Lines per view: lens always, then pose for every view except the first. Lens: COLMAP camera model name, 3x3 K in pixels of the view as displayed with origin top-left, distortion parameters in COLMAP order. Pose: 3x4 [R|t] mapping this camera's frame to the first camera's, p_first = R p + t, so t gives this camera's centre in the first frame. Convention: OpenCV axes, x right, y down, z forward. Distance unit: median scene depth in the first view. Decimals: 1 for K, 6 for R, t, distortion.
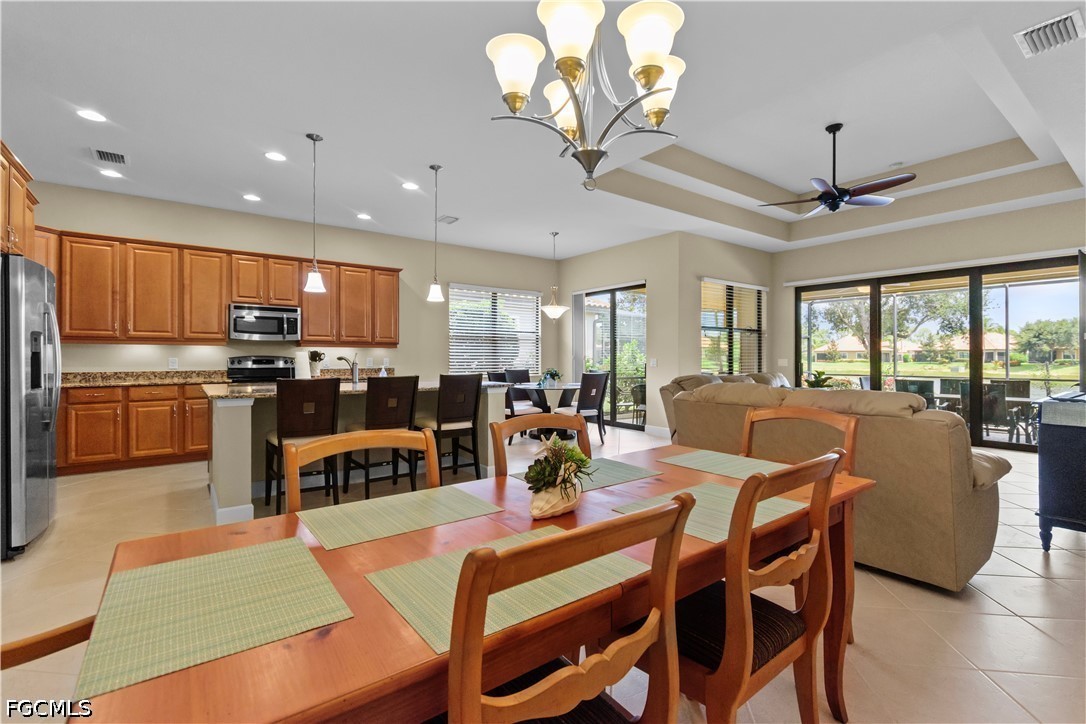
lens RADIAL K [[483.3, 0, 539.0], [0, 483.3, 358.7], [0, 0, 1]] dist [0.004436, -0.002341]
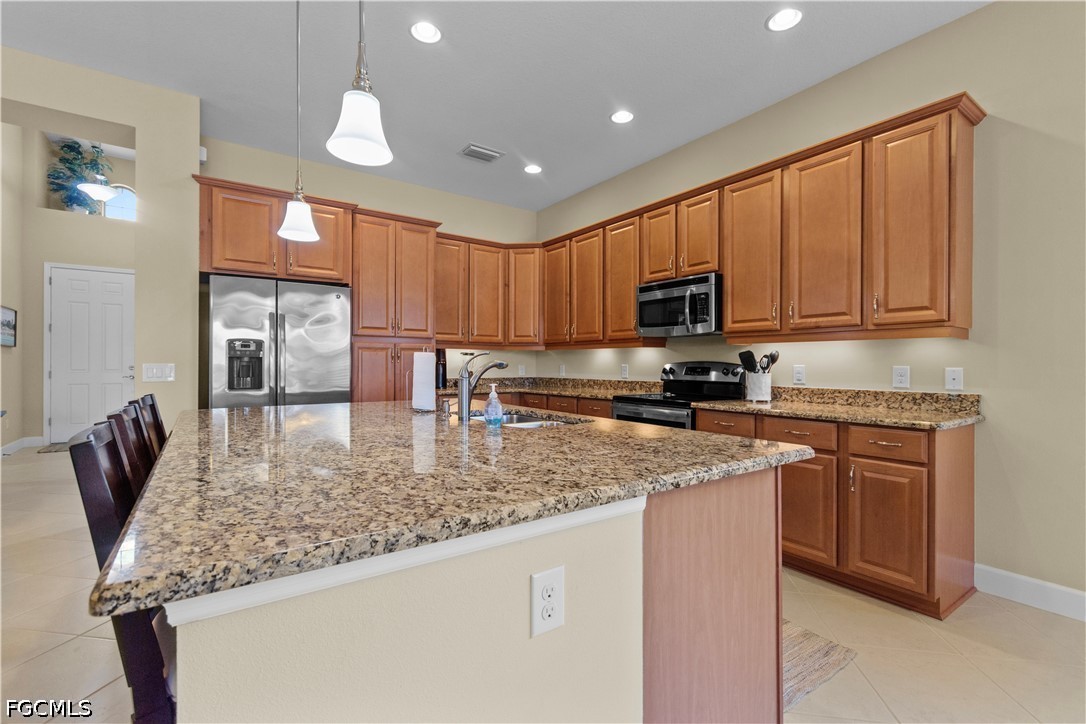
lens RADIAL K [[483.3, 0, 557.3], [0, 483.3, 365.4], [0, 0, 1]] dist [0.004436, -0.002341]
pose [[0.000948, 0.002656, -0.999996, 0.051149], [-0.003174, 0.999991, 0.002653, -0.001641], [0.999995, 0.003172, 0.000956, 0.825373]]
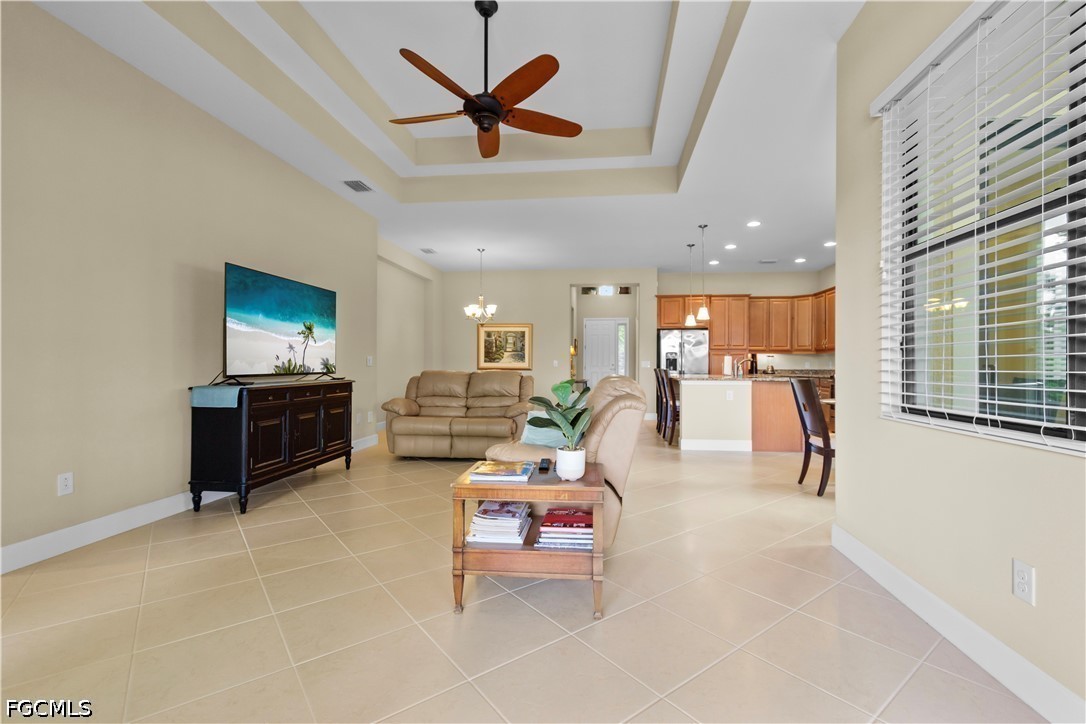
lens RADIAL K [[483.3, 0, 552.8], [0, 483.3, 363.2], [0, 0, 1]] dist [0.004436, -0.002341]
pose [[-0.680859, -0.005986, -0.732390, 0.863238], [-0.004342, 0.999982, -0.004137, 0.013422], [0.732402, 0.000363, -0.680873, 1.230753]]
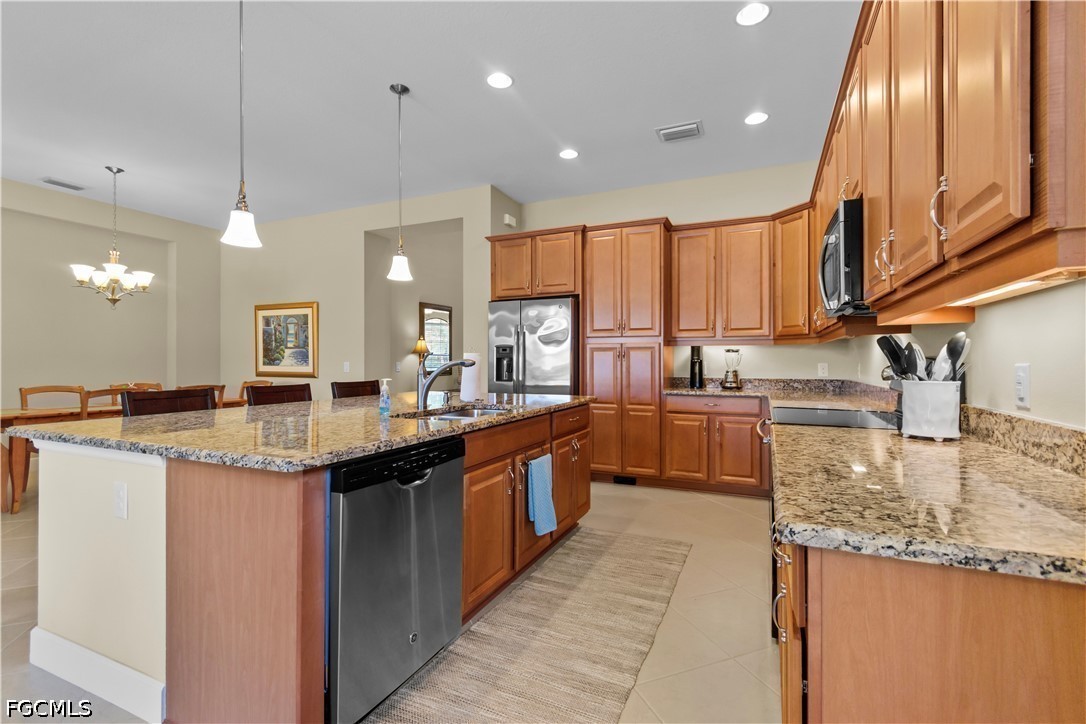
lens RADIAL K [[483.3, 0, 552.9], [0, 483.3, 359.7], [0, 0, 1]] dist [0.004436, -0.002341]
pose [[-0.860221, -0.000952, -0.509920, -0.172020], [0.000971, 0.999993, -0.003505, -0.002428], [0.509920, -0.003511, -0.860215, 1.173065]]
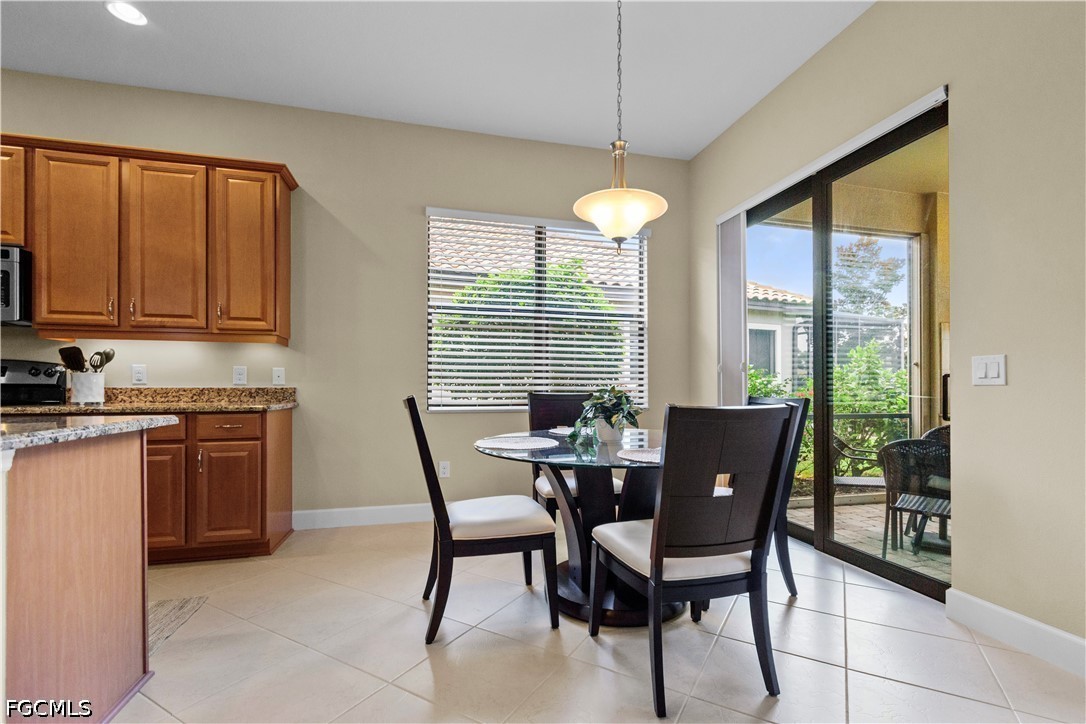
lens RADIAL K [[483.3, 0, 546.7], [0, 483.3, 385.3], [0, 0, 1]] dist [0.004436, -0.002341]
pose [[0.931004, 0.001201, -0.365006, 0.120427], [-0.001825, 0.999997, -0.001364, 0.020484], [0.365004, 0.001936, 0.931004, 0.765328]]
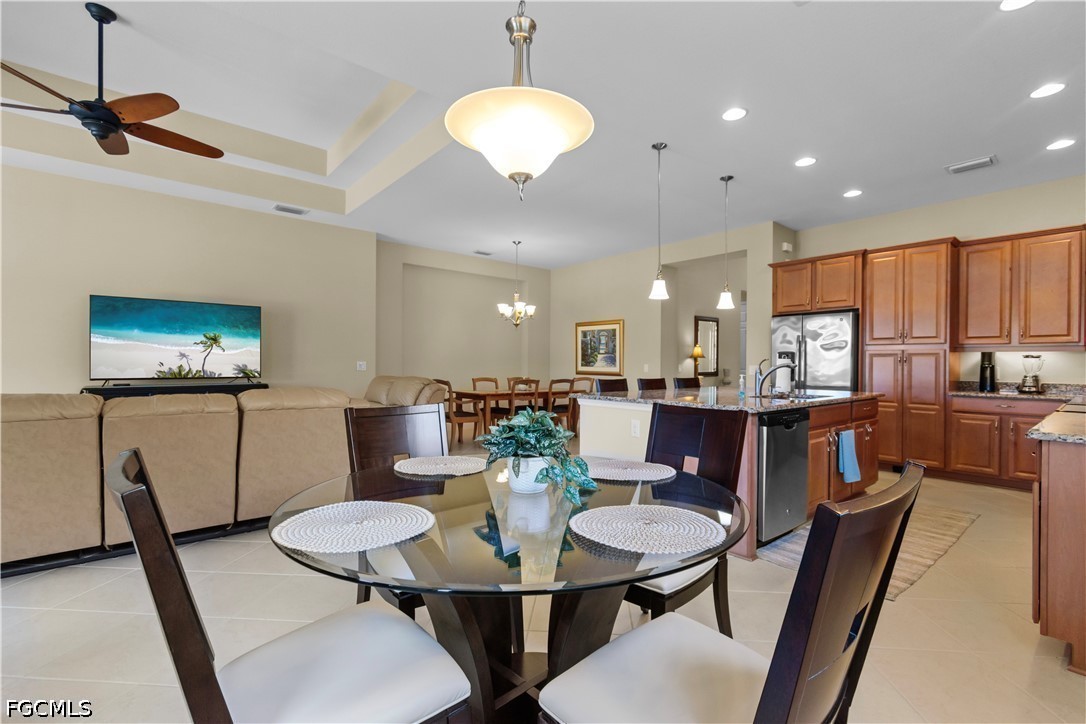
lens RADIAL K [[483.3, 0, 551.6], [0, 483.3, 364.4], [0, 0, 1]] dist [0.004436, -0.002341]
pose [[-0.996132, -0.007611, -0.087542, 0.046417], [-0.007715, 0.999970, 0.000846, -0.000697], [0.087533, 0.001518, -0.996160, 1.380052]]
